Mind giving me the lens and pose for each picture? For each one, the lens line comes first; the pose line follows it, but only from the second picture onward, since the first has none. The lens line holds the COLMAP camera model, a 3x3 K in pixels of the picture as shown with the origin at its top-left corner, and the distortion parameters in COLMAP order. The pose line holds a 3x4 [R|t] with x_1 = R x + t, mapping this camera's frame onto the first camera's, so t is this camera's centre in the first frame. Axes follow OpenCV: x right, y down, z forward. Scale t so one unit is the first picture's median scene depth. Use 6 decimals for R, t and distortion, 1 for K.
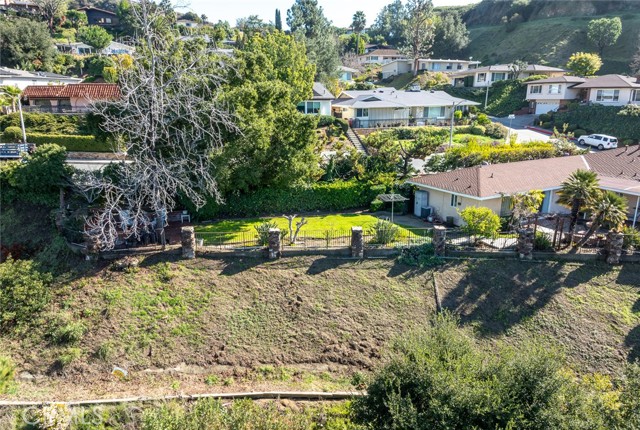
lens RADIAL K [[433.9, 0, 320.8], [0, 433.9, 218.7], [0, 0, 1]] dist [0.175739, -0.215058]
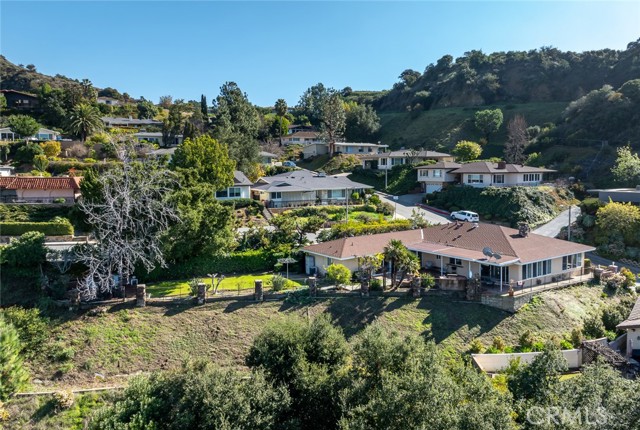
lens RADIAL K [[488.6, 0, 321.3], [0, 488.6, 198.6], [0, 0, 1]] dist [0.194782, -0.252446]
pose [[0.989914, -0.013722, 0.141002, 0.055535], [0.041654, 0.979496, -0.197112, 0.080281], [-0.135406, 0.200997, 0.970188, -0.672726]]
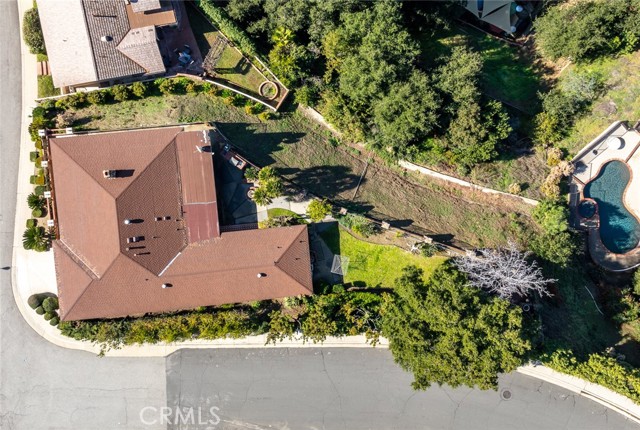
lens RADIAL K [[502.7, 0, 321.4], [0, 502.7, 185.7], [0, 0, 1]] dist [0.156336, -0.179557]
pose [[-0.922410, -0.386211, -0.001189, 0.362480], [0.110478, -0.266809, 0.957396, -1.797428], [-0.370074, 0.882980, 0.288775, 0.295087]]
